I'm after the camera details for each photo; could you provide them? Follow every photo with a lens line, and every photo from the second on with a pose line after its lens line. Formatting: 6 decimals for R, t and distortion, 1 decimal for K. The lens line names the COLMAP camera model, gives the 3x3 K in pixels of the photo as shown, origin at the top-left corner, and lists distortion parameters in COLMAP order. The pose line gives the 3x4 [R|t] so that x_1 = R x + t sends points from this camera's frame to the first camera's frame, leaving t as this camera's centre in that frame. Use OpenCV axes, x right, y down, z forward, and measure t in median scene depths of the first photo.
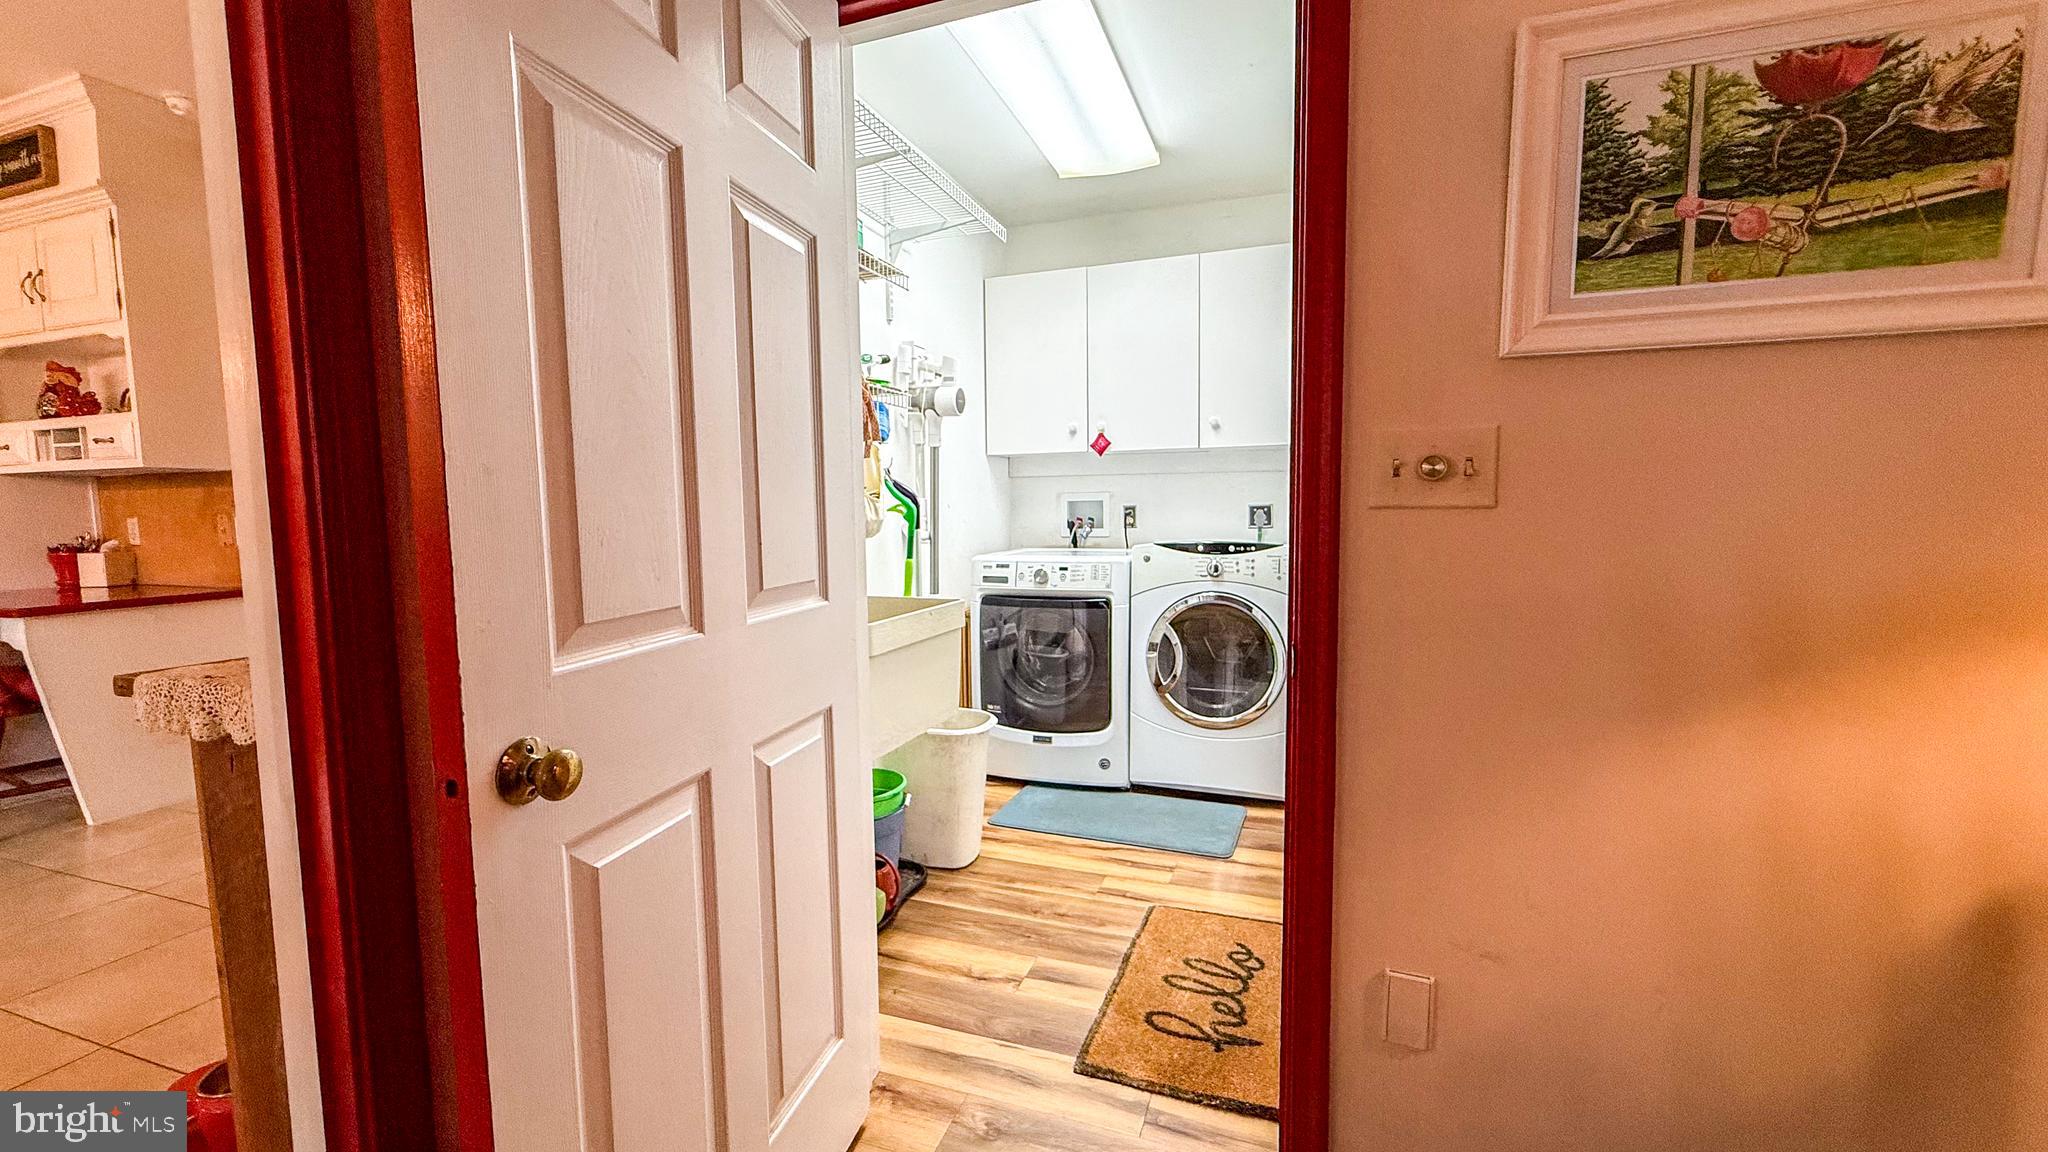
lens RADIAL K [[822.9, 0, 1023.8], [0, 822.9, 574.0], [0, 0, 1]] dist [0.002681, 0.000198]
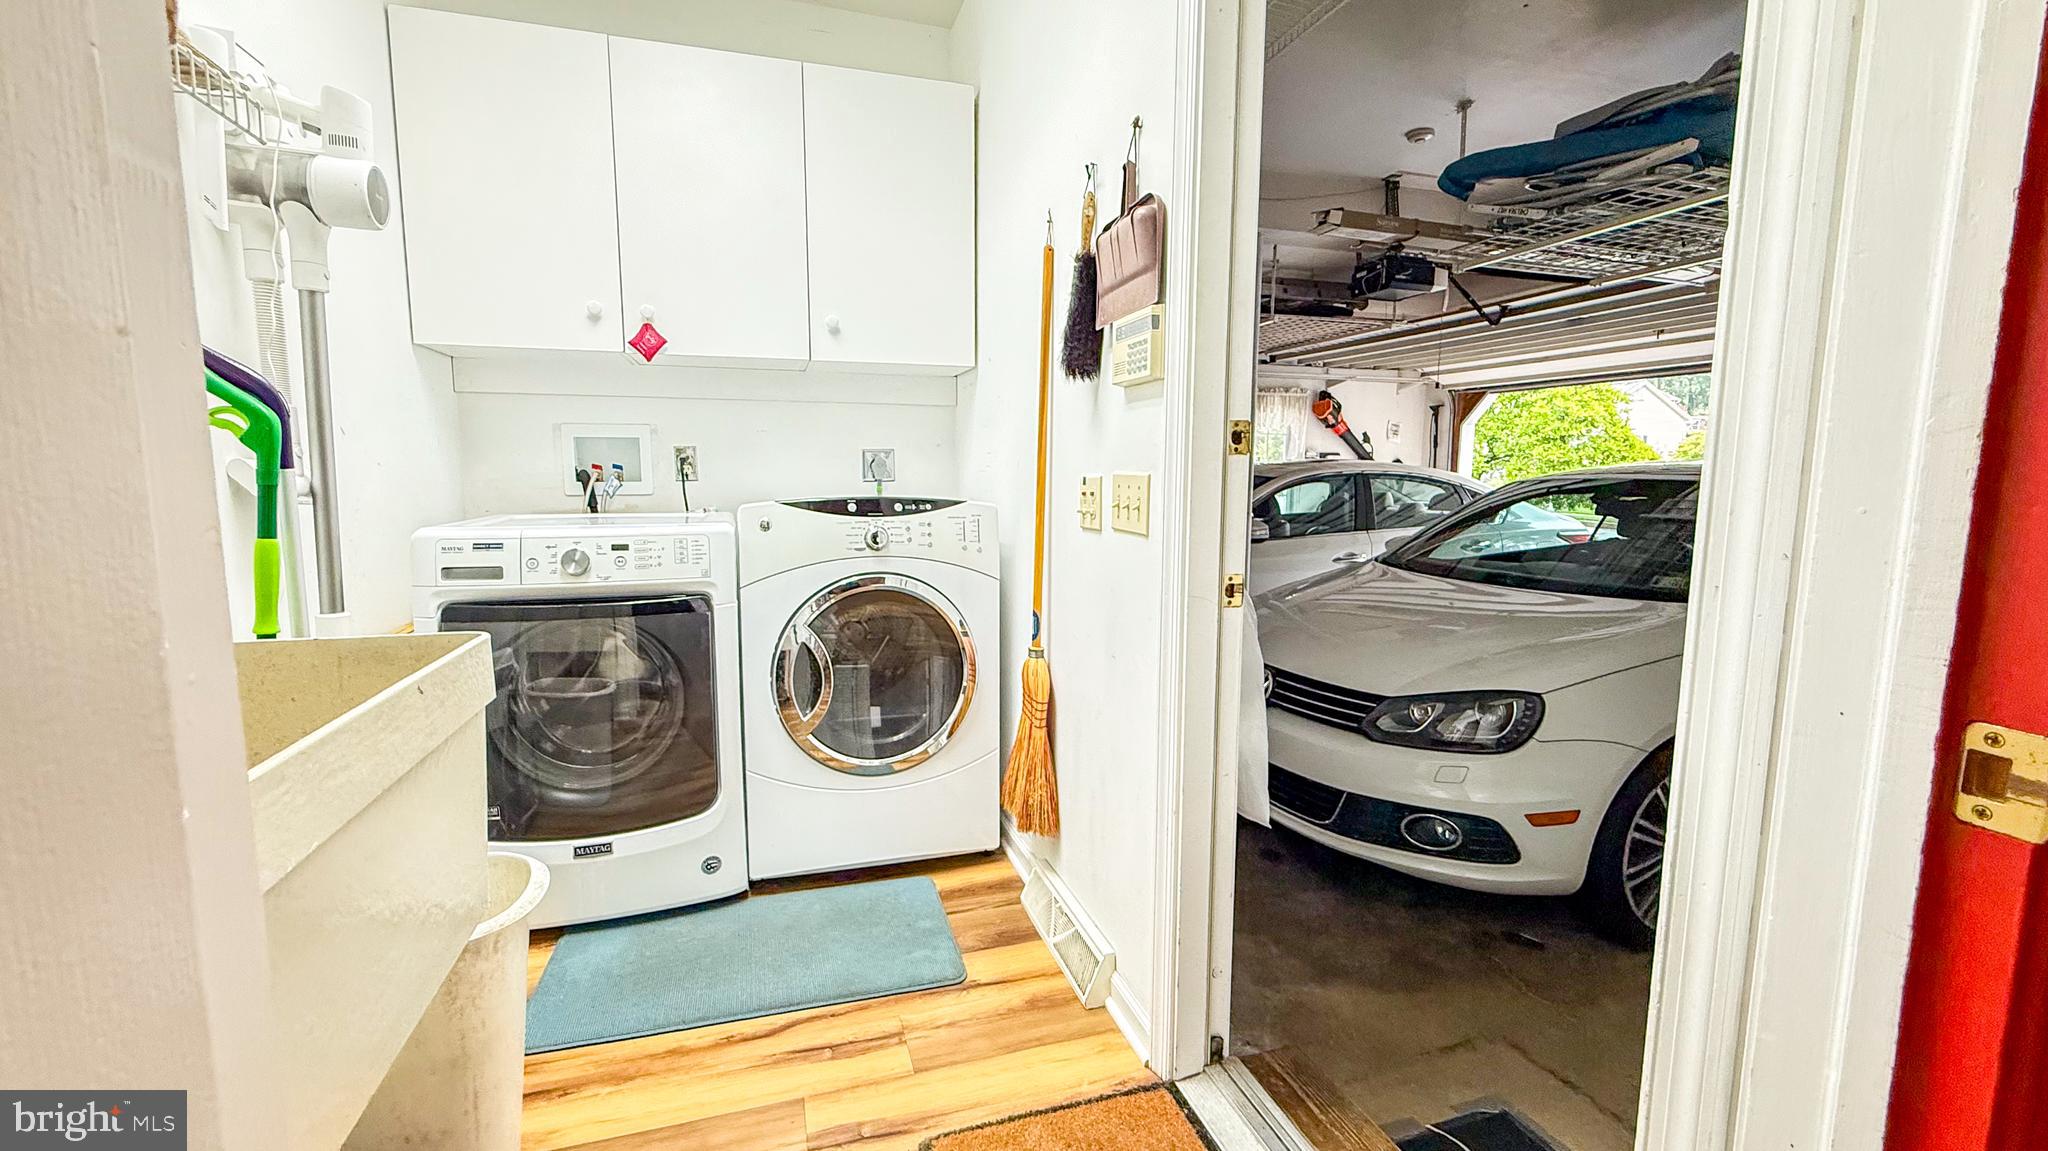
lens RADIAL K [[837.0, 0, 1018.1], [0, 837.0, 572.2], [0, 0, 1]] dist [0.001200, -0.000185]
pose [[0.795154, -0.058918, 0.603539, -0.087980], [0.038283, 0.998161, 0.047004, -0.006179], [-0.605198, -0.014270, 0.795947, 0.399528]]
